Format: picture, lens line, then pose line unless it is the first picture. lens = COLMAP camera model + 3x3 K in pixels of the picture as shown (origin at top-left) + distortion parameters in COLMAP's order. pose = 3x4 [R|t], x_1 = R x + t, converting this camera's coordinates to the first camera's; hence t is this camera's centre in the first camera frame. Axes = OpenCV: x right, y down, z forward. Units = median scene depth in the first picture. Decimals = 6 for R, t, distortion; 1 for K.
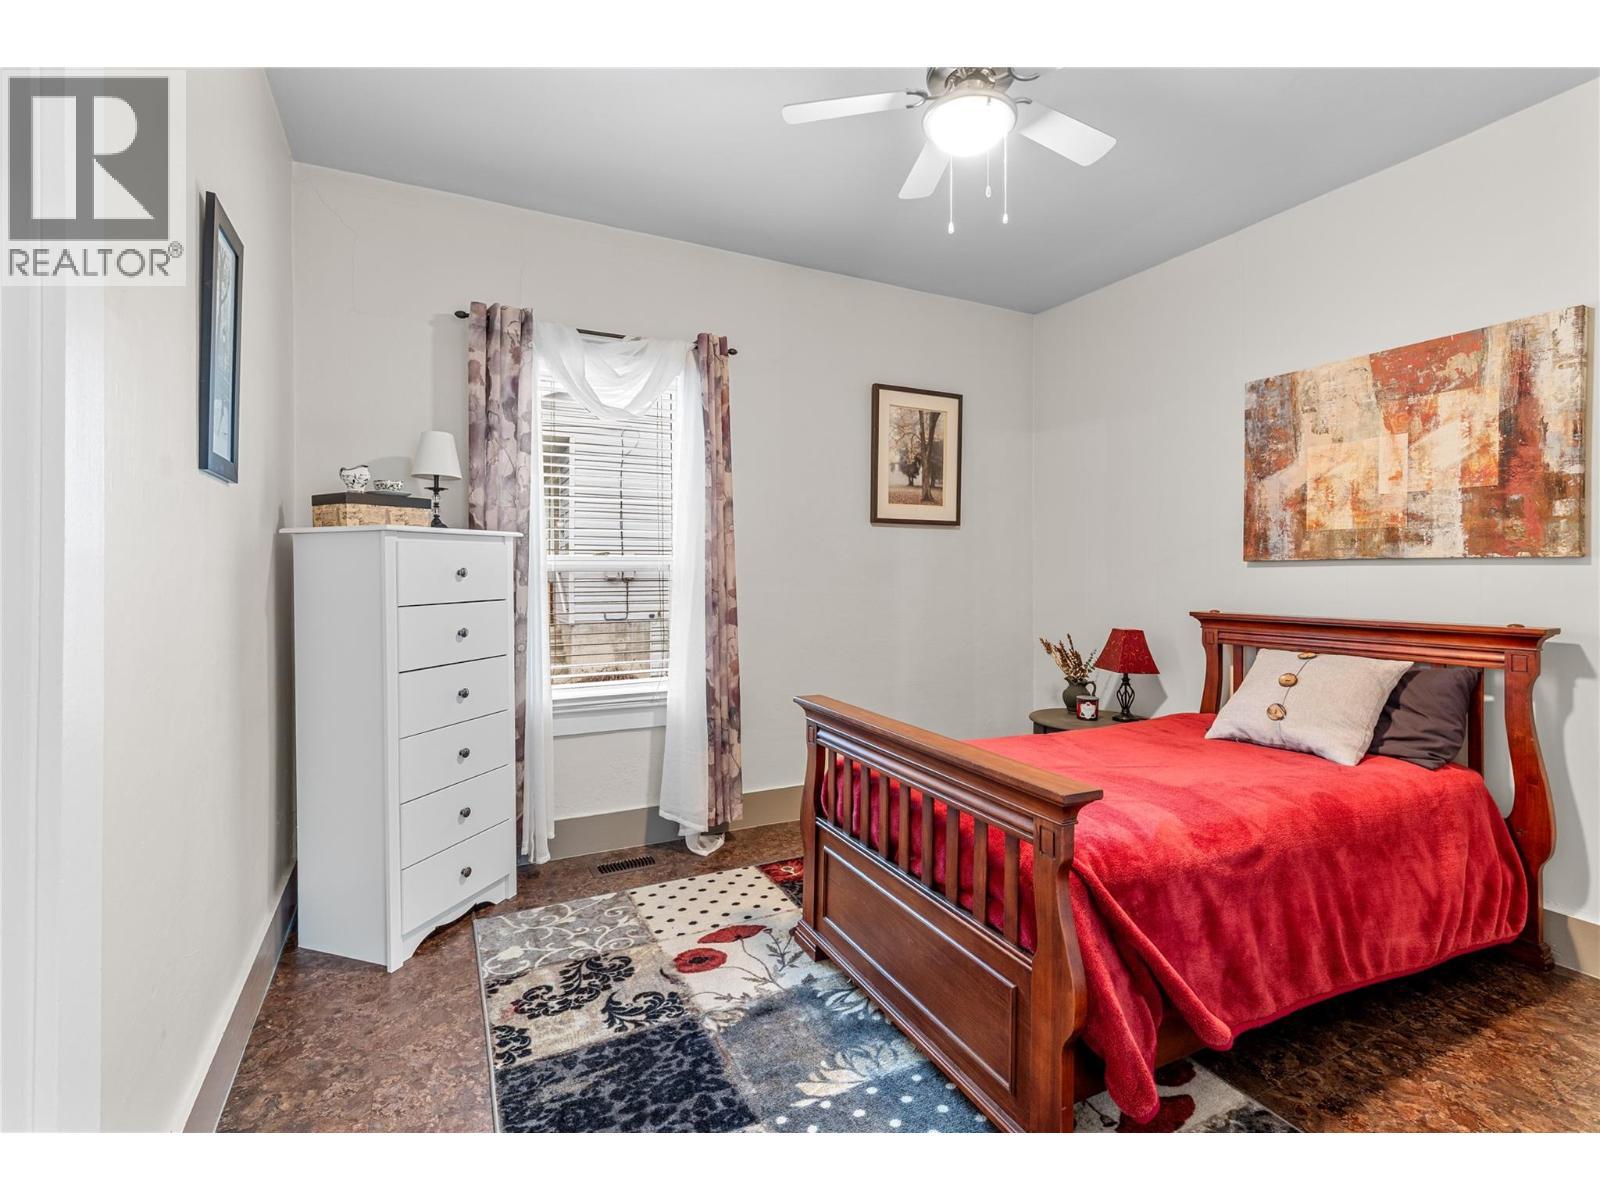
lens RADIAL K [[731.1, 0, 792.5], [0, 731.1, 584.3], [0, 0, 1]] dist [0.001401, -0.000096]
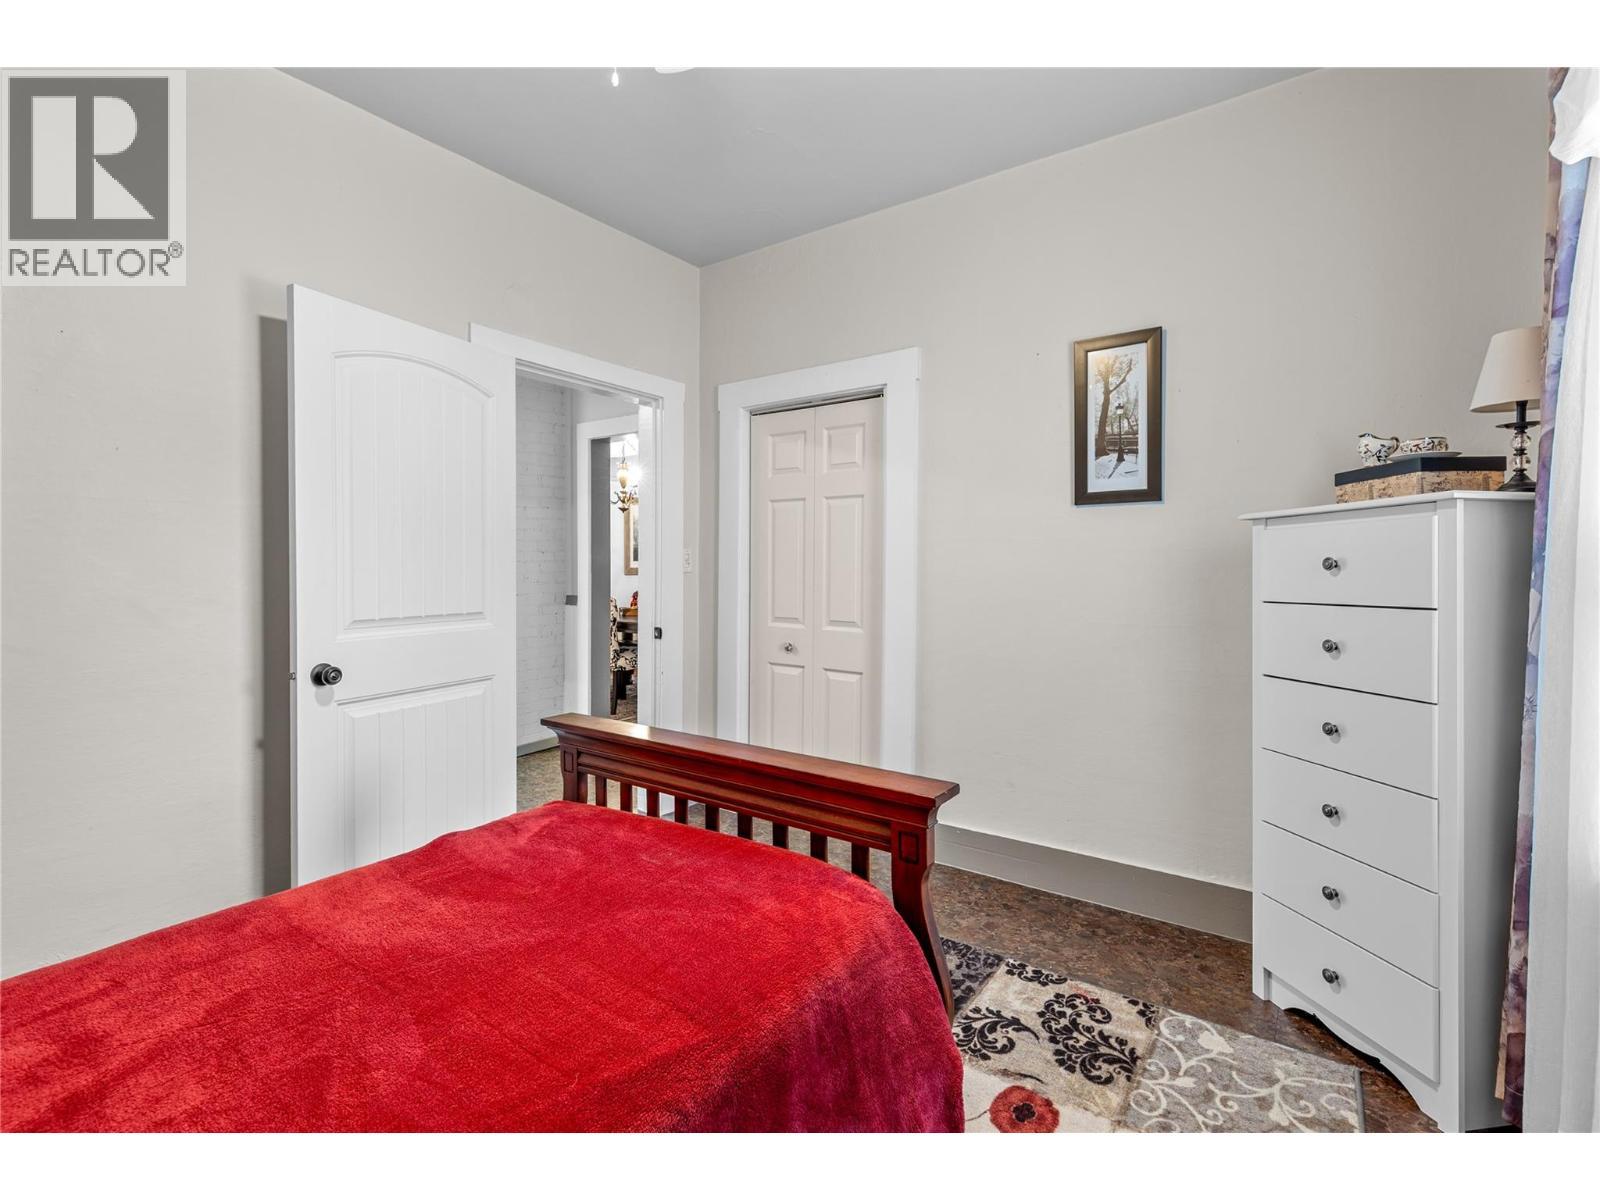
lens RADIAL K [[731.1, 0, 792.5], [0, 731.1, 584.3], [0, 0, 1]] dist [0.001401, -0.000096]
pose [[-0.890814, 0.011692, -0.454217, 0.397969], [-0.003175, 0.999484, 0.031954, -0.019237], [0.454356, 0.029907, -0.890318, 1.556114]]
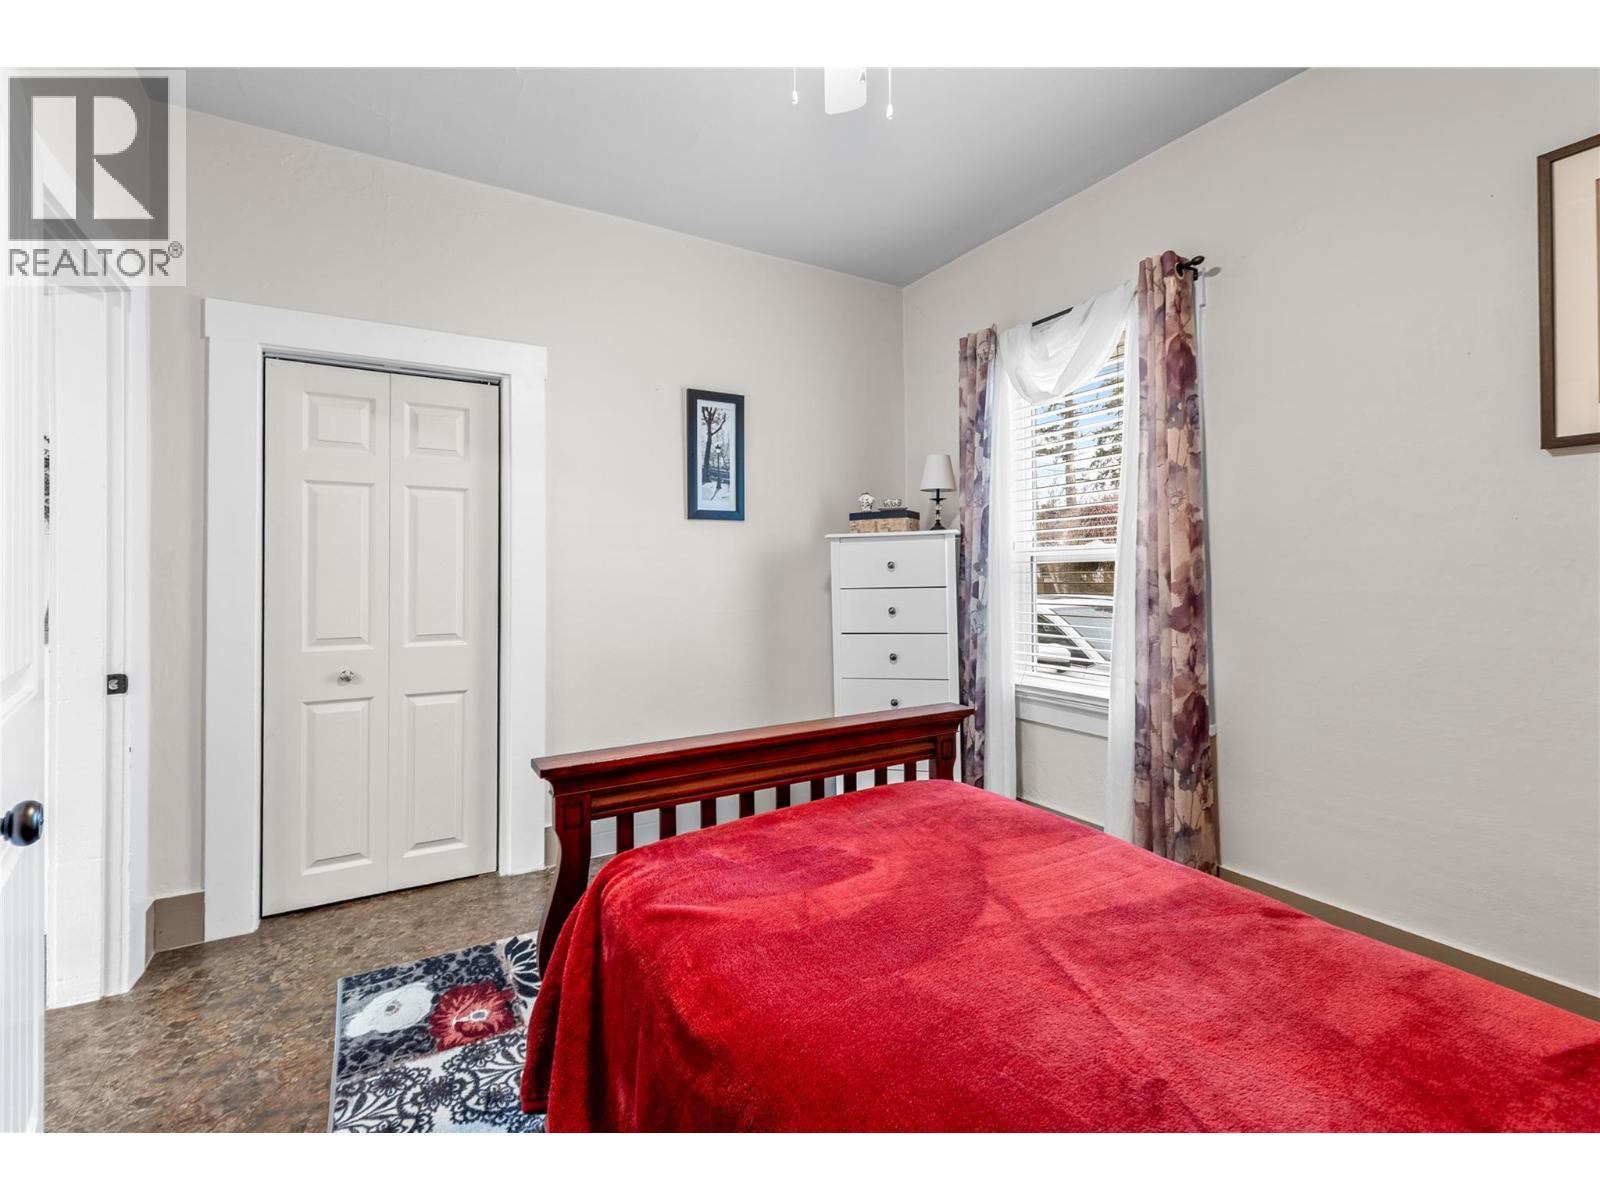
lens RADIAL K [[731.9, 0, 804.5], [0, 731.9, 569.5], [0, 0, 1]] dist [0.002356, -0.000446]
pose [[0.075863, -0.000228, -0.997118, 0.940201], [-0.000597, 1.000000, -0.000274, -0.008929], [0.997118, 0.000616, 0.075862, 0.823610]]
